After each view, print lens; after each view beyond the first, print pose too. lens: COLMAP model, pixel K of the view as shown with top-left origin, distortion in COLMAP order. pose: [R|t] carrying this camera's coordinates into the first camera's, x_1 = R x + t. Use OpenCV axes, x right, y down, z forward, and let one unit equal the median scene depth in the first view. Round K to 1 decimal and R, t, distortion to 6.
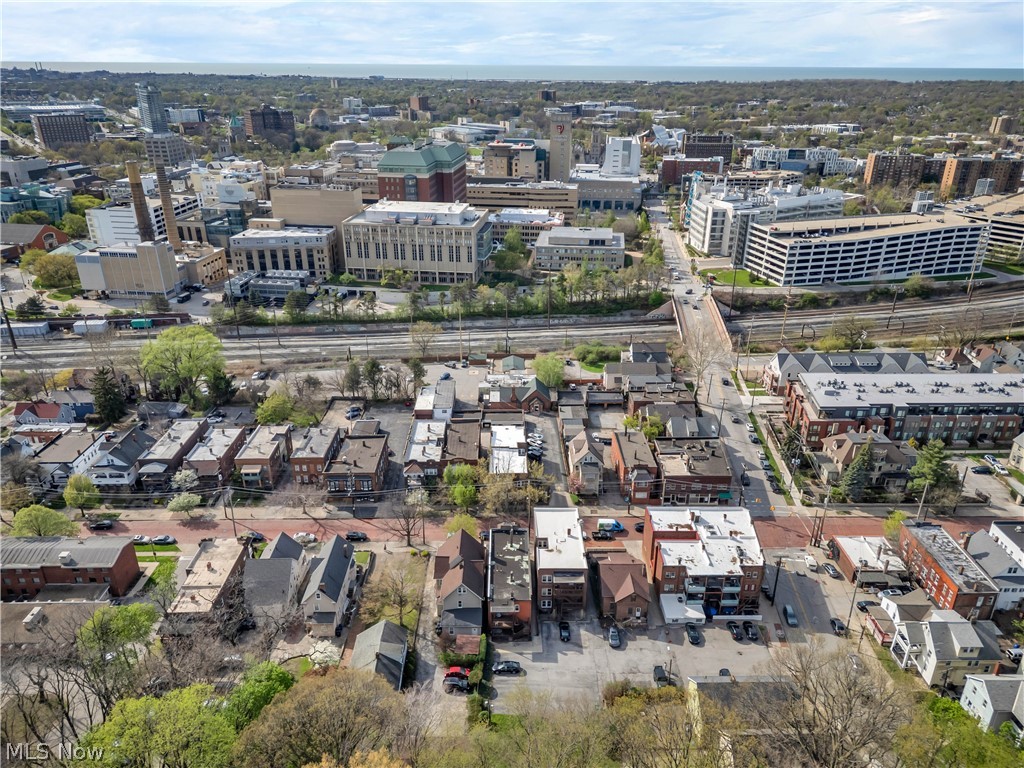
lens RADIAL K [[715.6, 0, 516.5], [0, 715.6, 384.1], [0, 0, 1]] dist [0.087705, -0.091619]
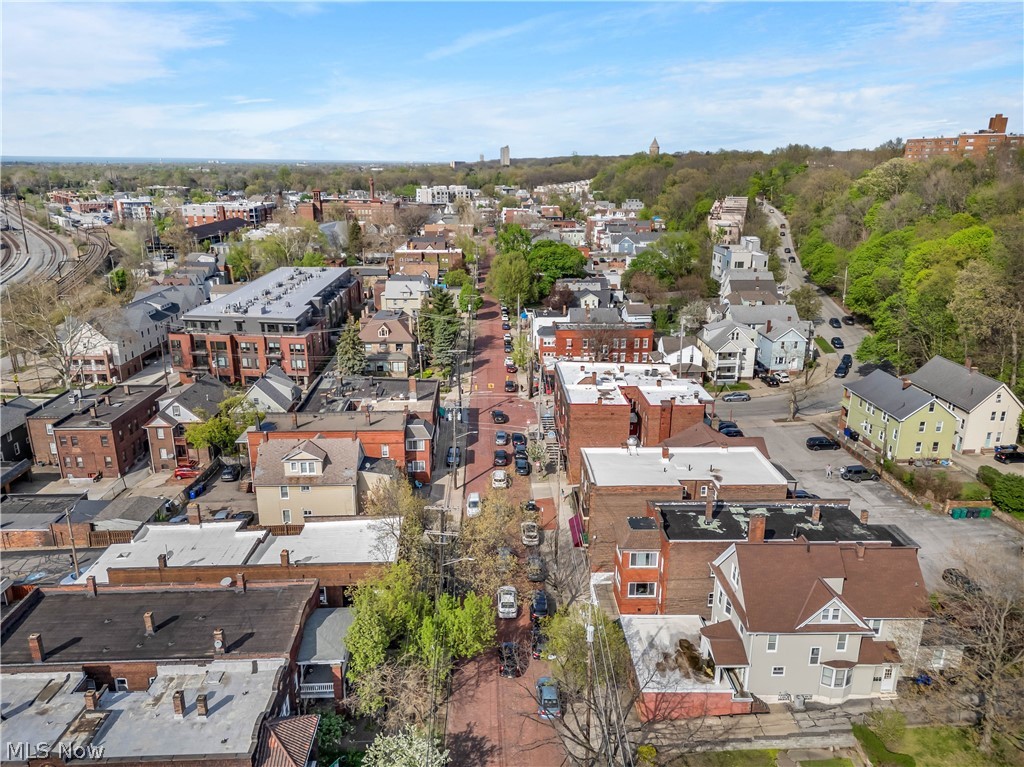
lens RADIAL K [[715.6, 0, 516.5], [0, 715.6, 383.6], [0, 0, 1]] dist [0.087705, -0.091619]
pose [[-0.019681, -0.298959, 0.954063, -0.459033], [0.402713, 0.871045, 0.281252, -0.042393], [-0.915114, 0.389749, 0.103252, 1.094978]]
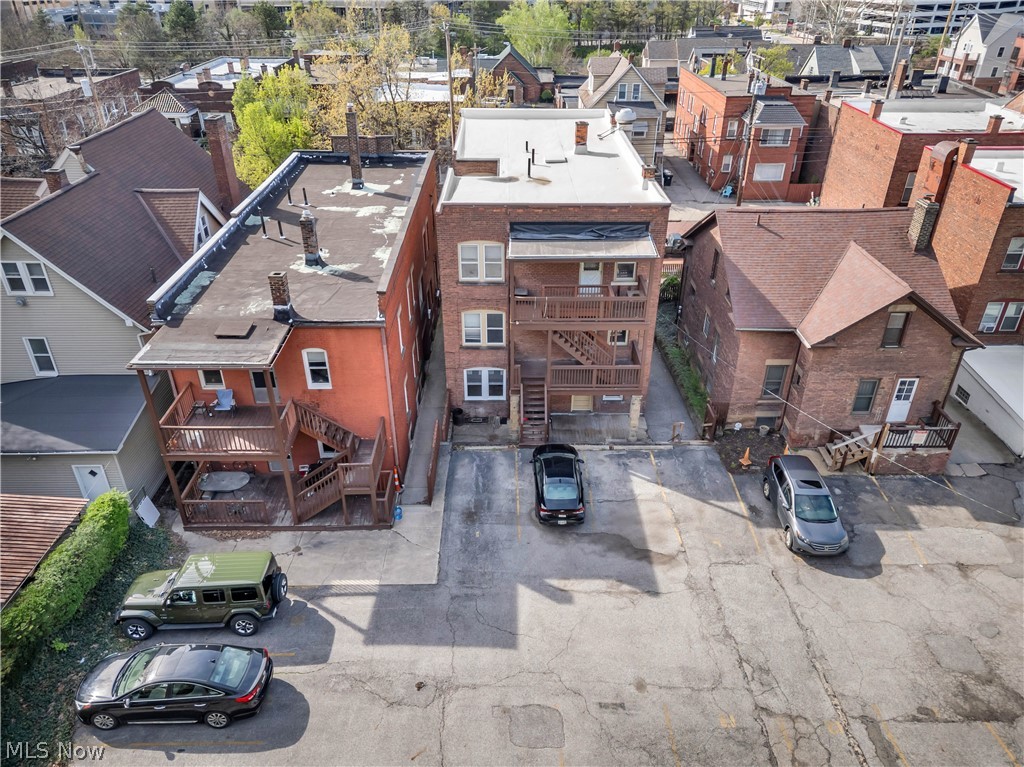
lens RADIAL K [[726.2, 0, 517.2], [0, 726.2, 383.8], [0, 0, 1]] dist [0.092210, -0.097860]
pose [[0.999998, -0.001614, -0.001480, 0.053769], [0.001772, 0.993513, 0.113708, 0.282714], [0.001287, -0.113711, 0.993513, 0.775728]]
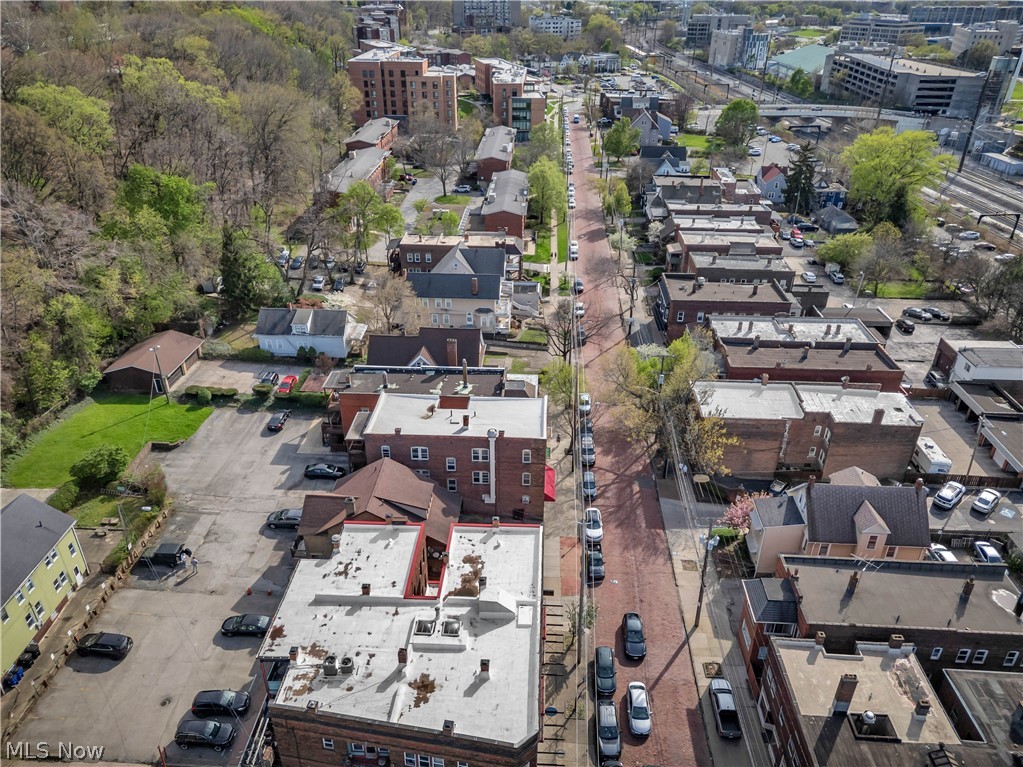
lens RADIAL K [[725.4, 0, 516.7], [0, 725.4, 383.8], [0, 0, 1]] dist [0.092210, -0.097860]
pose [[-0.062405, 0.484229, -0.872713, 0.579777], [-0.411860, 0.783998, 0.464456, -0.097425], [0.909108, 0.388420, 0.150509, 1.002853]]
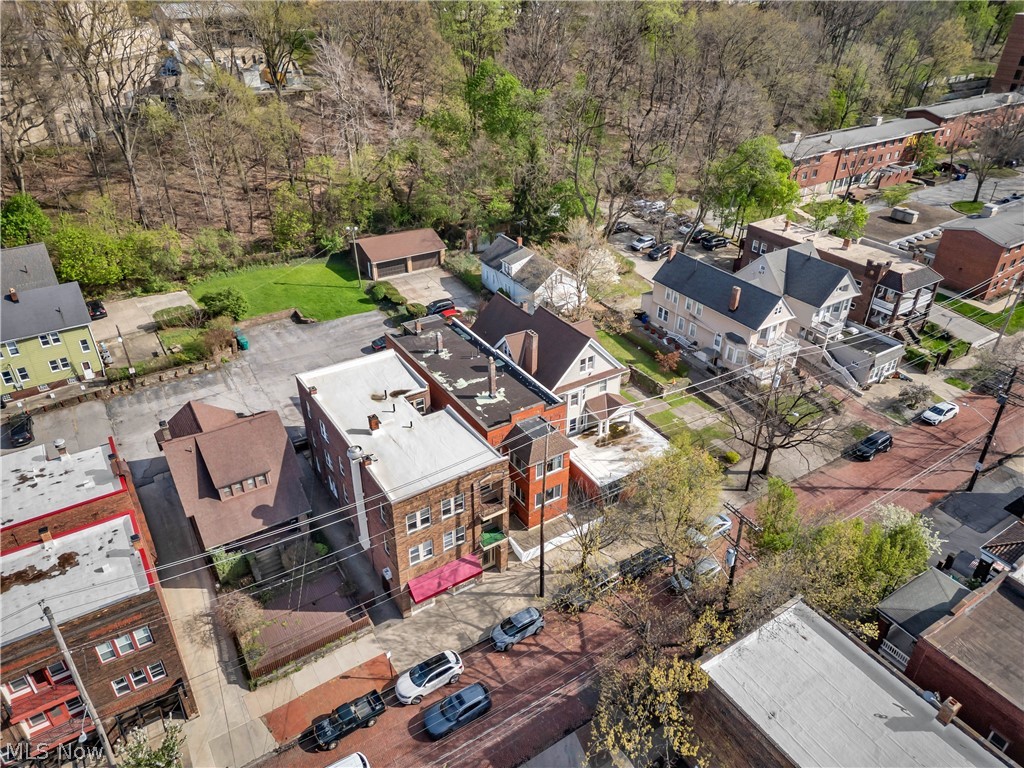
lens RADIAL K [[715.6, 0, 516.5], [0, 715.6, 384.1], [0, 0, 1]] dist [0.087705, -0.091619]
pose [[-0.847932, 0.267477, -0.457675, 0.190920], [-0.227422, 0.596327, 0.769853, -0.128613], [0.478842, 0.756869, -0.444815, 1.271607]]
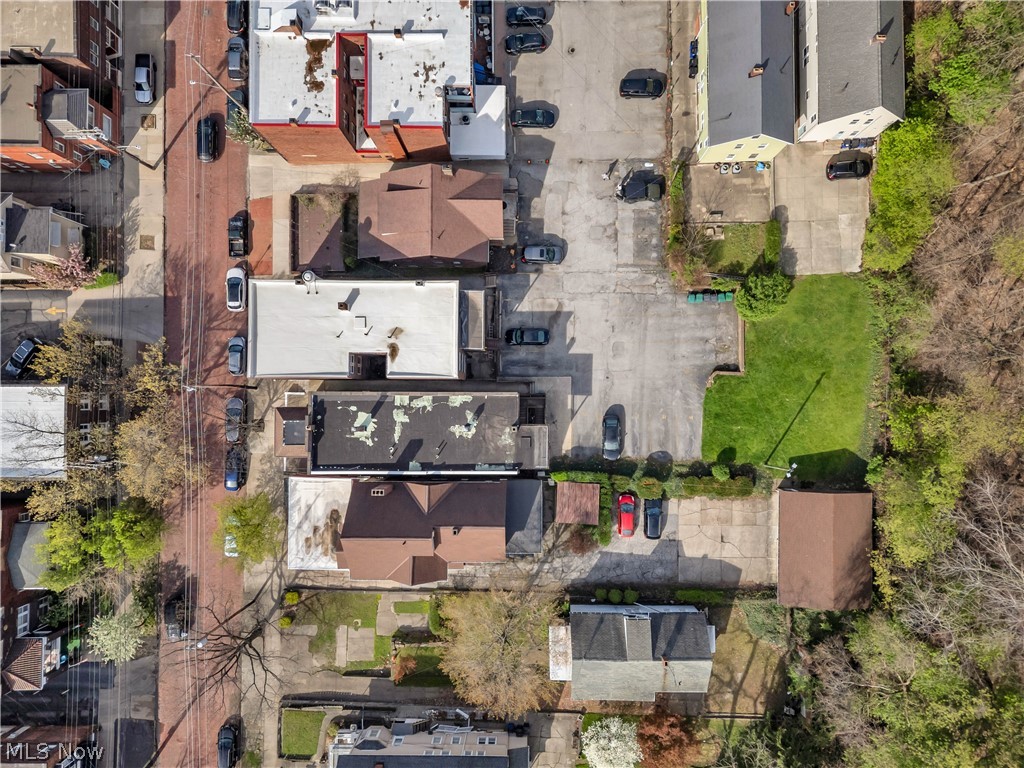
lens RADIAL K [[726.2, 0, 517.2], [0, 726.2, 384.3], [0, 0, 1]] dist [0.092210, -0.097860]
pose [[0.019155, -0.999727, 0.013381, 0.019421], [0.420067, 0.020192, 0.907269, -0.190464], [-0.907291, -0.011758, 0.420339, 0.741437]]
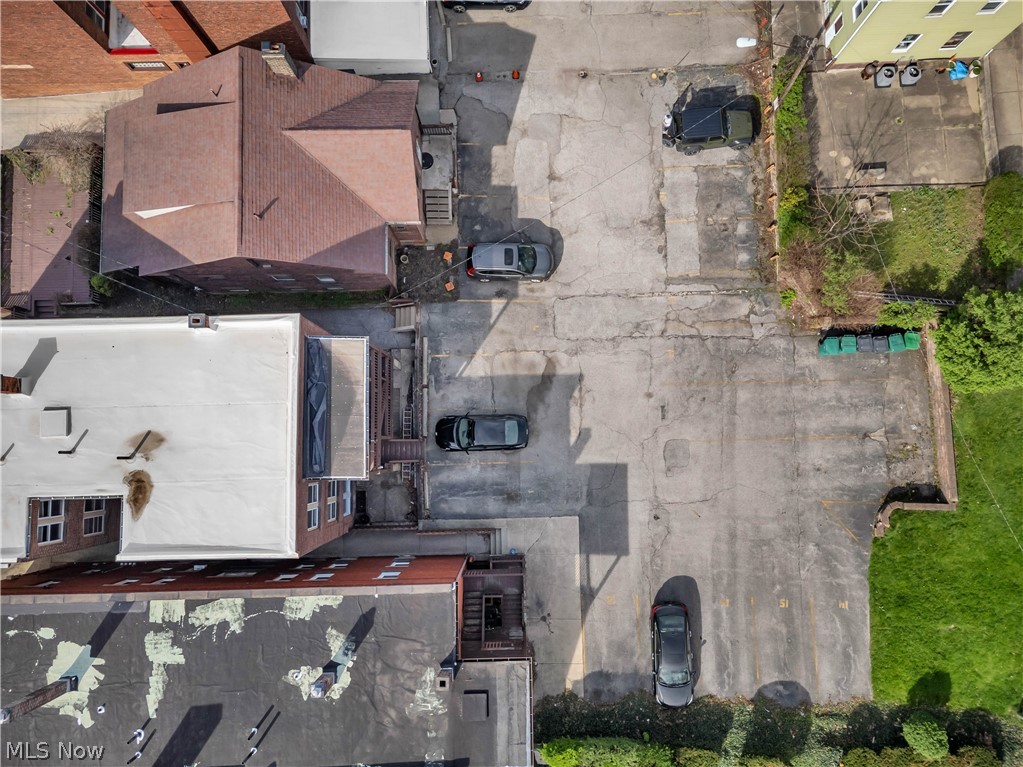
lens RADIAL K [[725.4, 0, 516.7], [0, 725.4, 383.8], [0, 0, 1]] dist [0.092210, -0.097860]
pose [[-0.003664, -0.996695, 0.081151, 0.061194], [0.409473, 0.072541, 0.909434, 0.091519], [-0.912315, 0.036561, 0.407854, 0.853599]]
